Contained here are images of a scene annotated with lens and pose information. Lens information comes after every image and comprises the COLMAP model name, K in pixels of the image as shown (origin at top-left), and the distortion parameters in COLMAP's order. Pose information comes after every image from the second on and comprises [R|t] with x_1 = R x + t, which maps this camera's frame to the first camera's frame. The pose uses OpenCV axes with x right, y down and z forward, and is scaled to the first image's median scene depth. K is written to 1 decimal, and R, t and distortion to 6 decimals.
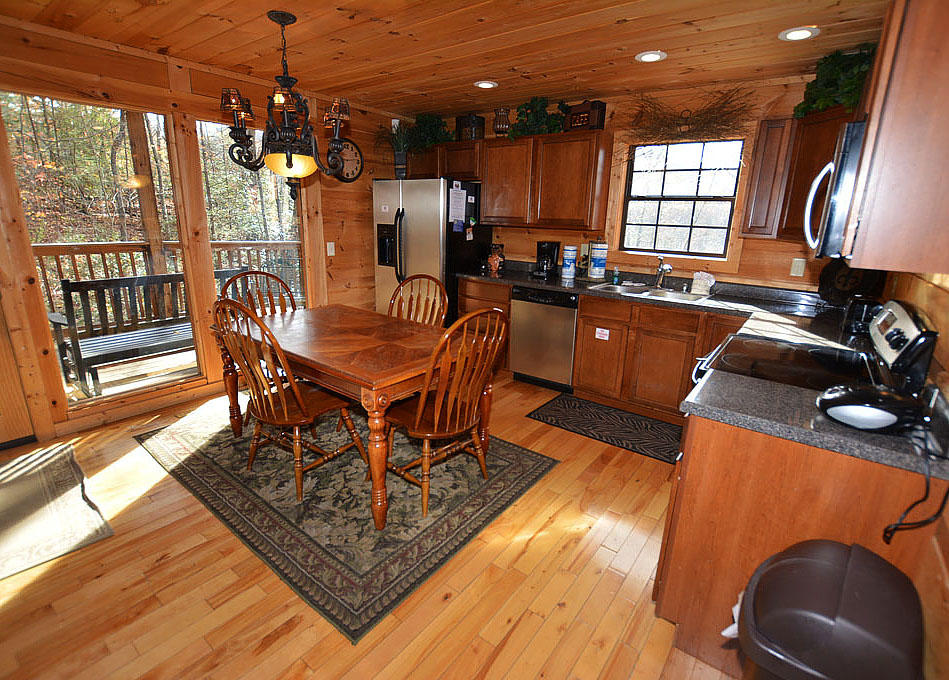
lens RADIAL K [[452.2, 0, 474.9], [0, 452.2, 332.4], [0, 0, 1]] dist [-0.018677, -0.000152]
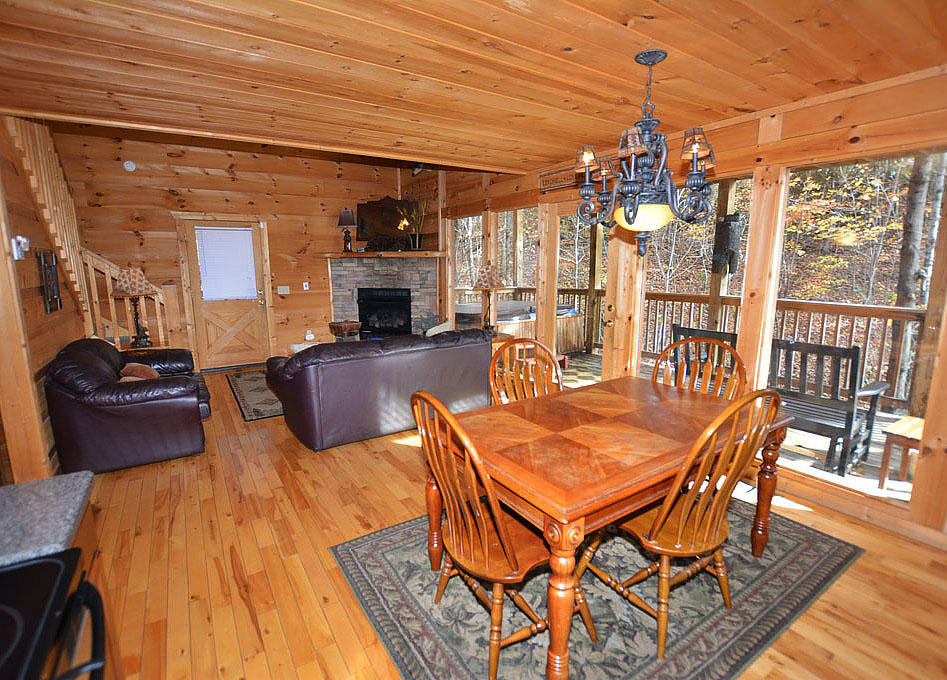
lens RADIAL K [[451.2, 0, 471.5], [0, 451.2, 346.3], [0, 0, 1]] dist [-0.018677, -0.000152]
pose [[-0.328493, 0.141859, -0.933792, 0.588854], [-0.254105, 0.938932, 0.232030, -0.274723], [0.909683, 0.313501, -0.272386, 1.089876]]
